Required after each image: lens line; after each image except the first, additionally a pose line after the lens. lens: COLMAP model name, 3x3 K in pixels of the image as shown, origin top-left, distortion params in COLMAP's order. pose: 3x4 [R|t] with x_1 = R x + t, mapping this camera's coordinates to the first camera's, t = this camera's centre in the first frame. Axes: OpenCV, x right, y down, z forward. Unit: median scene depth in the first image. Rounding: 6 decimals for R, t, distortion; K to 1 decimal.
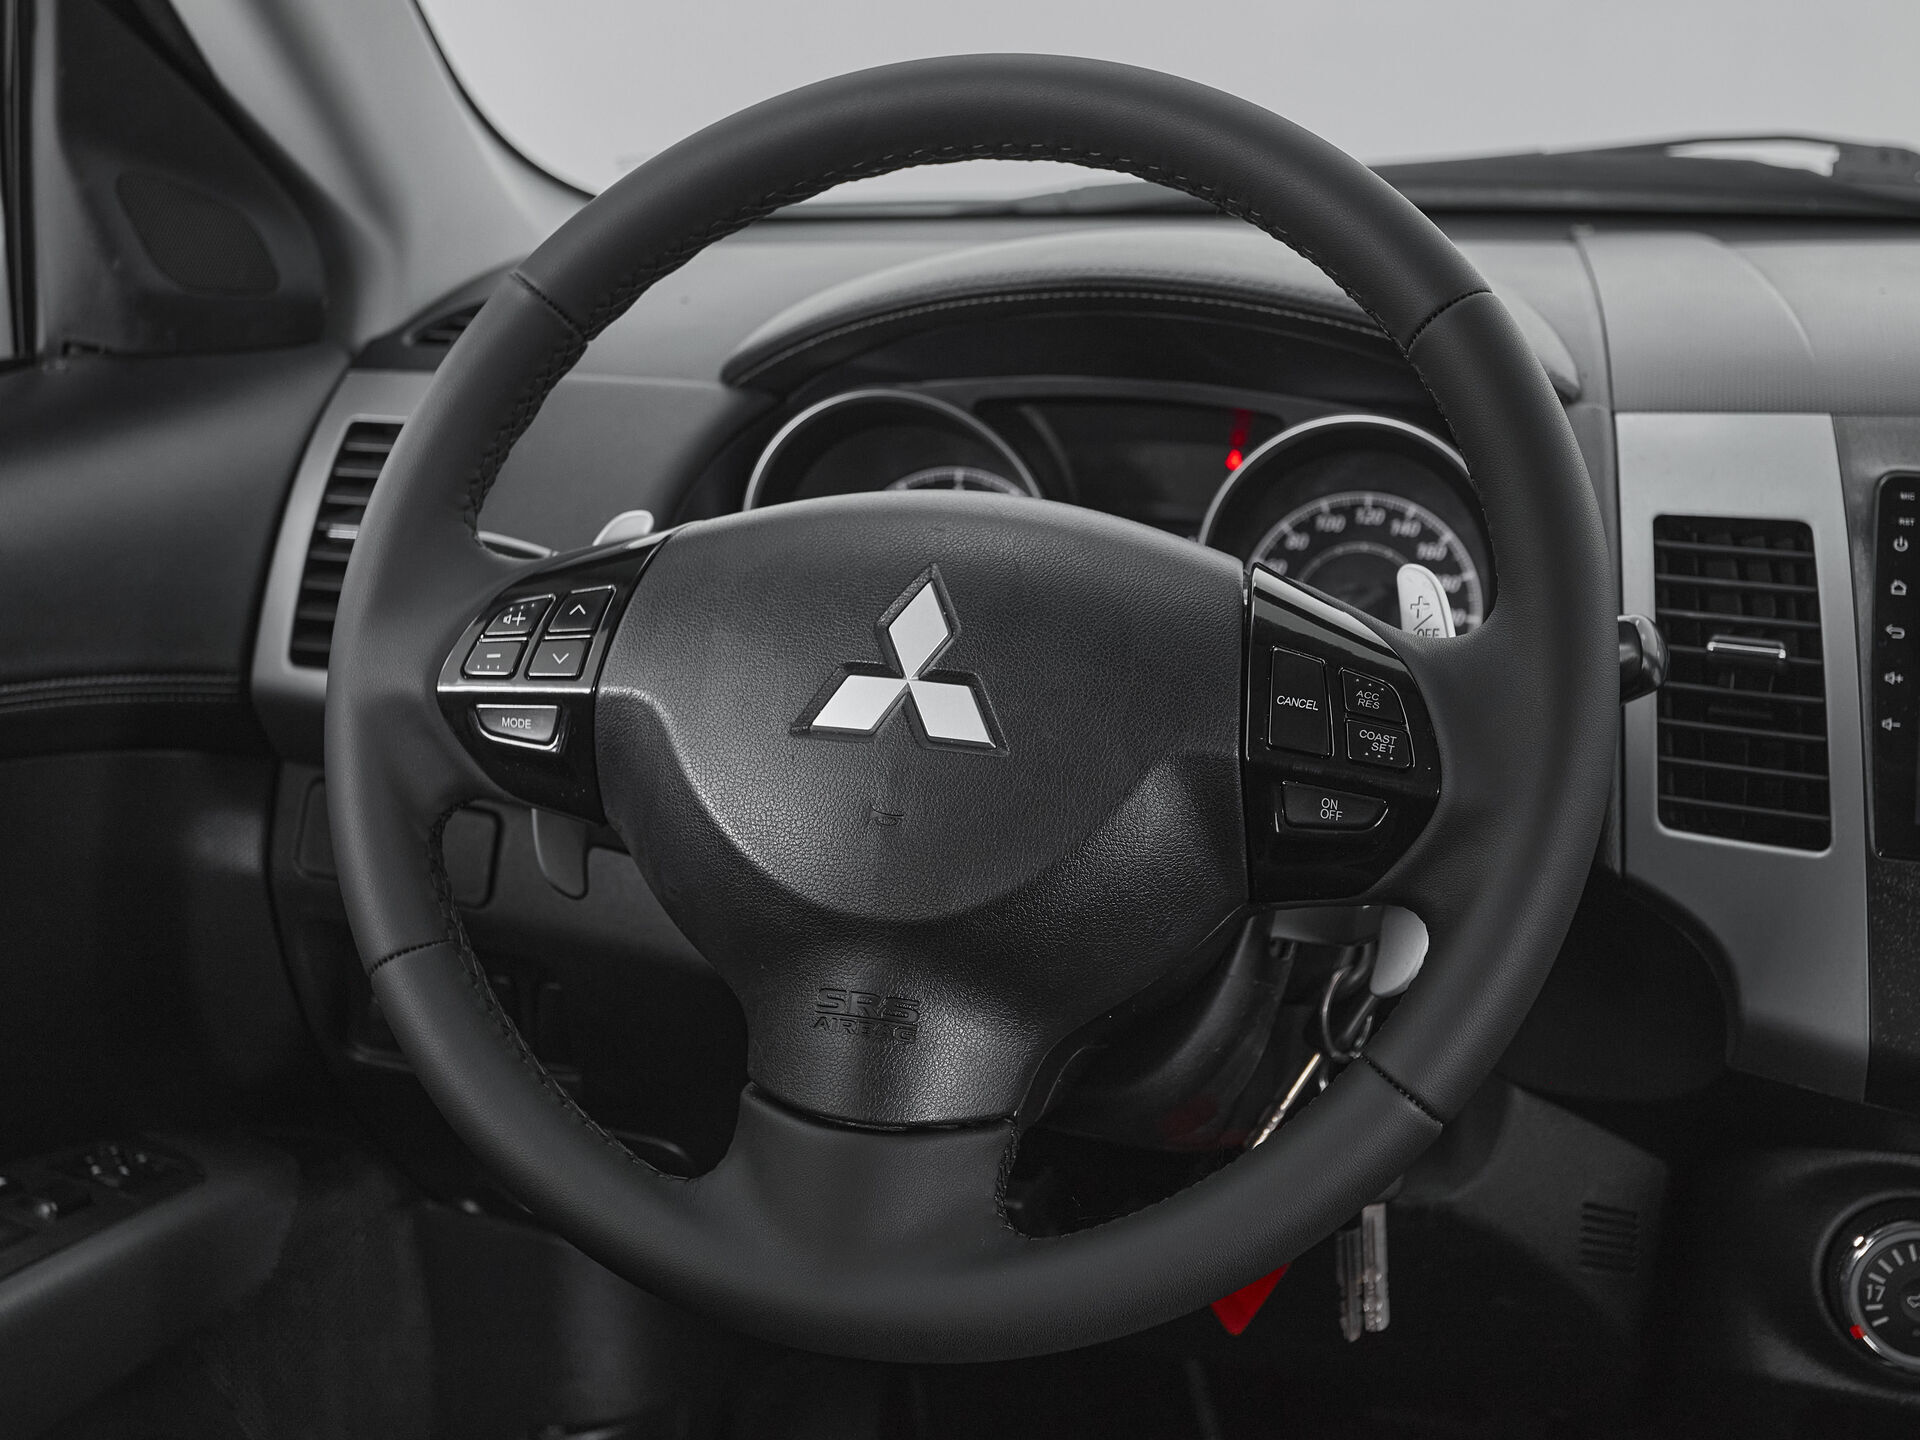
lens RADIAL K [[2518.9, 0, 891.7], [0, 2518.9, 689.4], [0, 0, 1]] dist [0.020319, 0.000000]
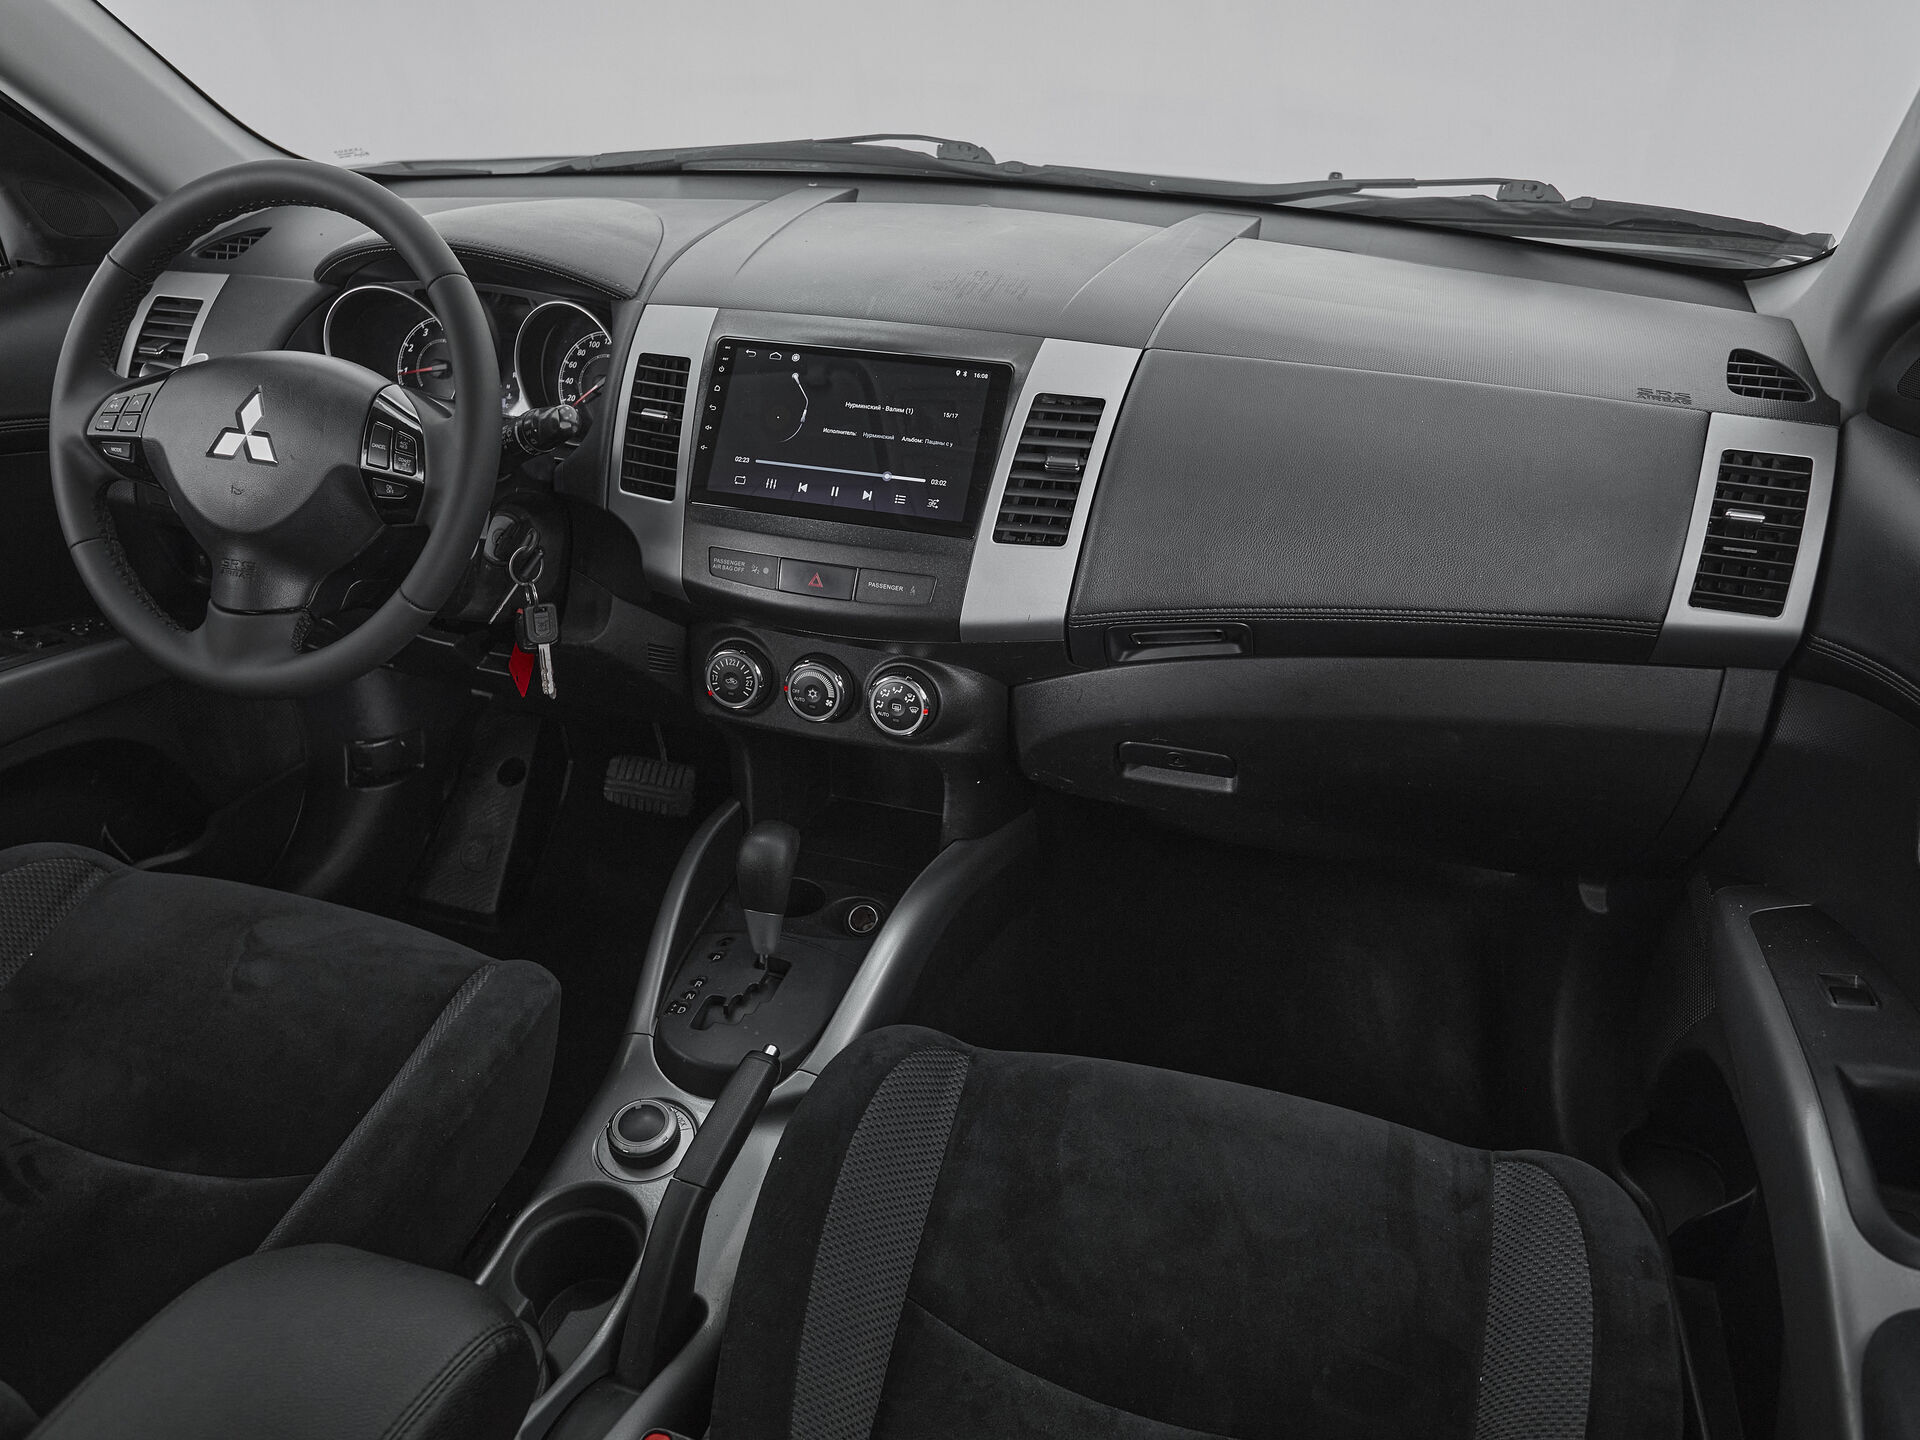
lens RADIAL K [[1426.9, 0, 940.0], [0, 1426.9, 724.2], [0, 0, 1]] dist [-0.059975, 0.053133]
pose [[0.999981, 0.004191, 0.004548, 0.678874], [-0.005180, 0.969311, 0.245784, -0.071412], [-0.003378, -0.245803, 0.969314, -0.418569]]
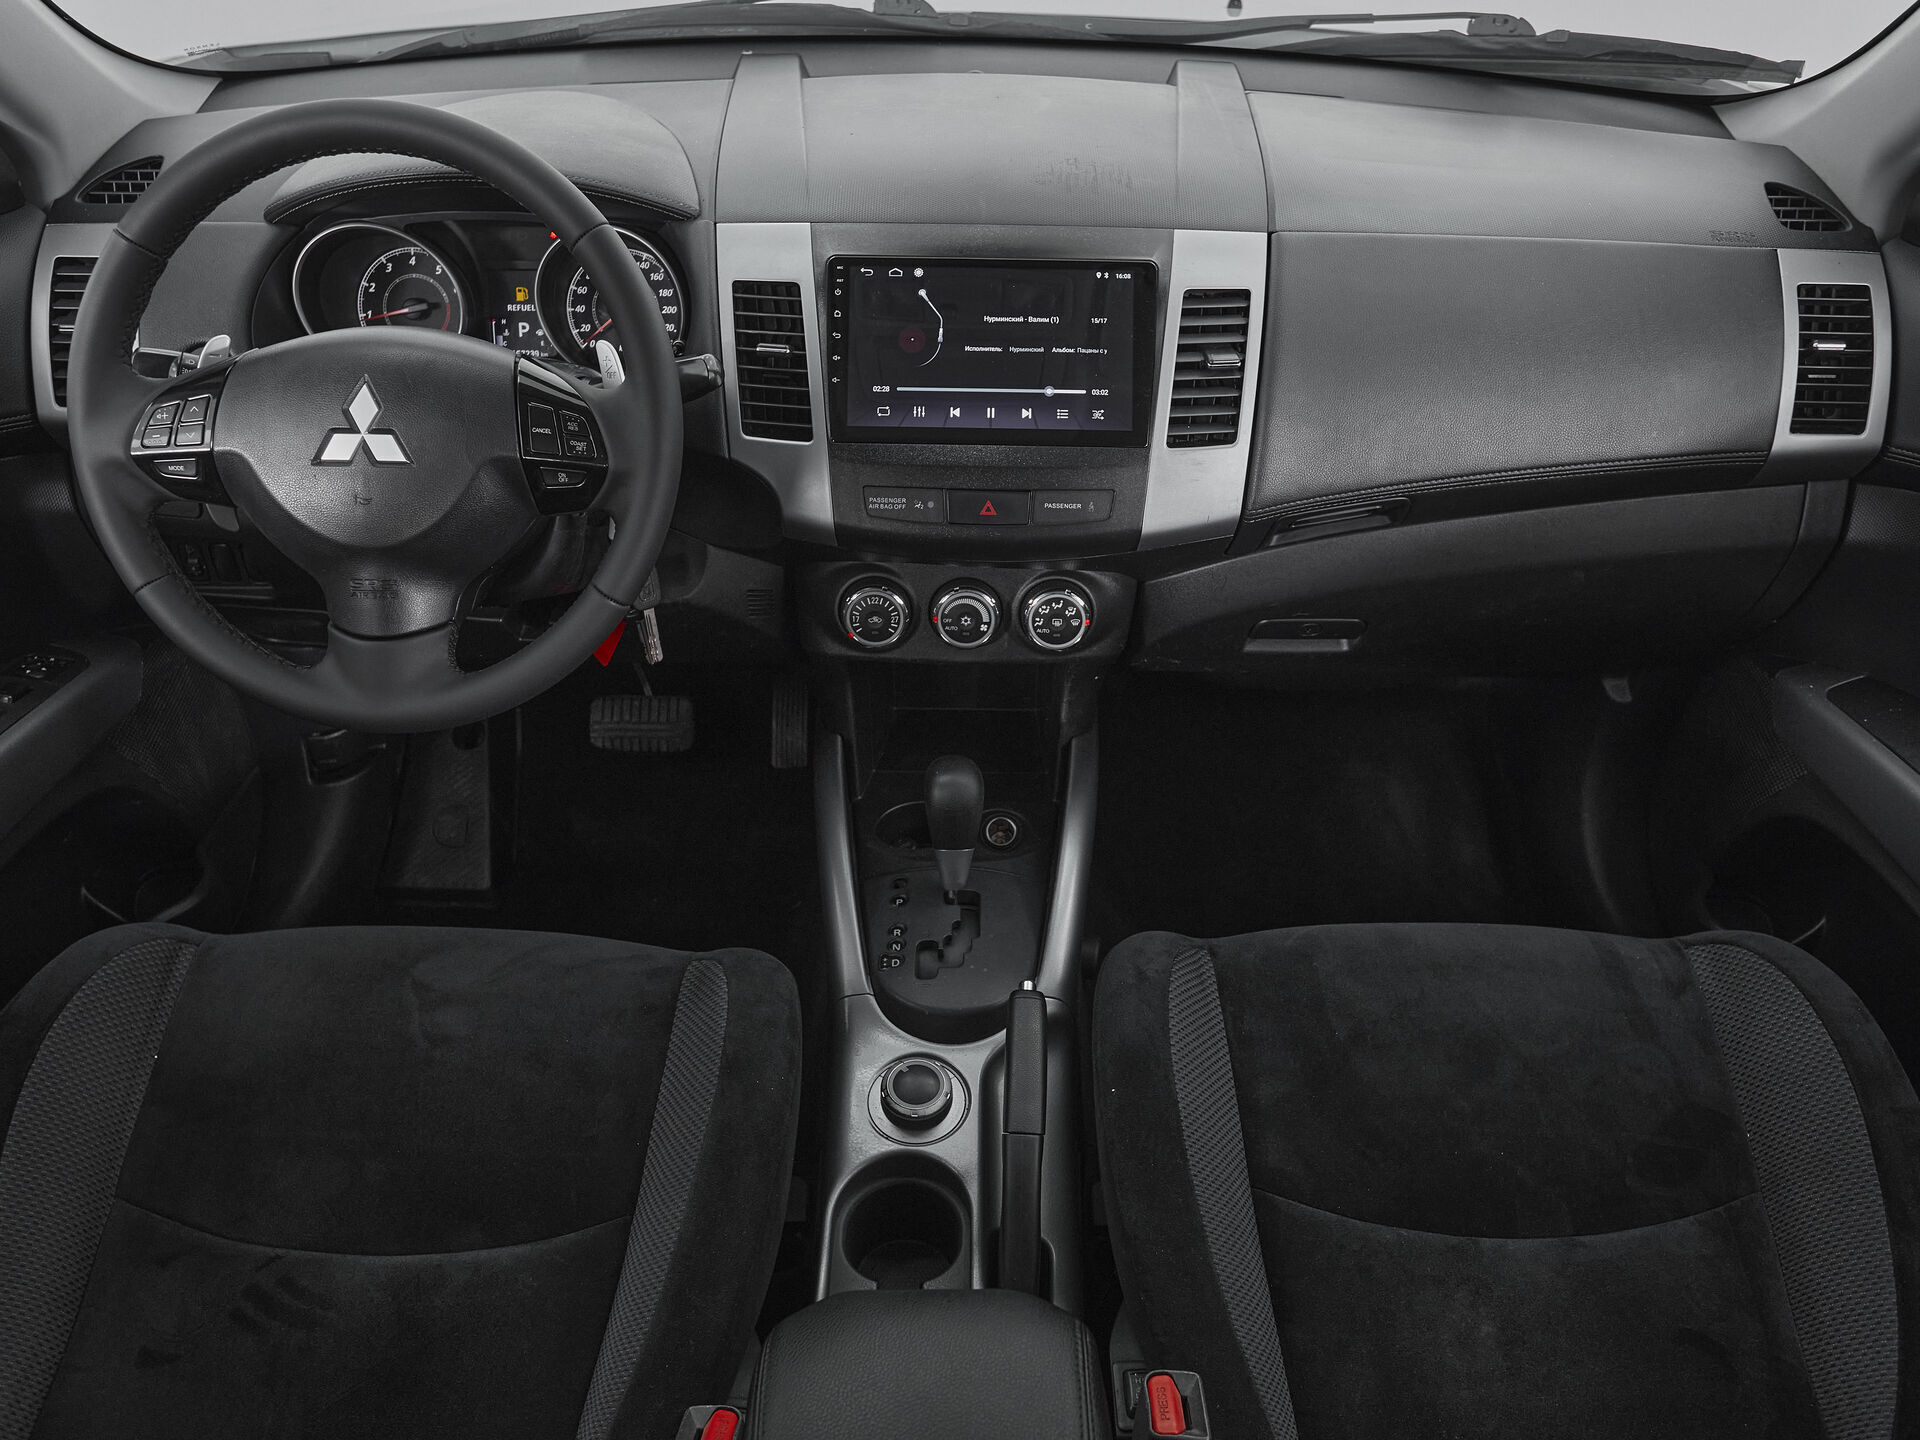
lens RADIAL K [[1426.9, 0, 943.6], [0, 1426.9, 730.4], [0, 0, 1]] dist [-0.059975, 0.053133]
pose [[0.958503, -0.168494, 0.229959, 0.159189], [0.071301, 0.922696, 0.378878, -0.188154], [-0.276021, -0.346759, 0.896421, -0.294006]]
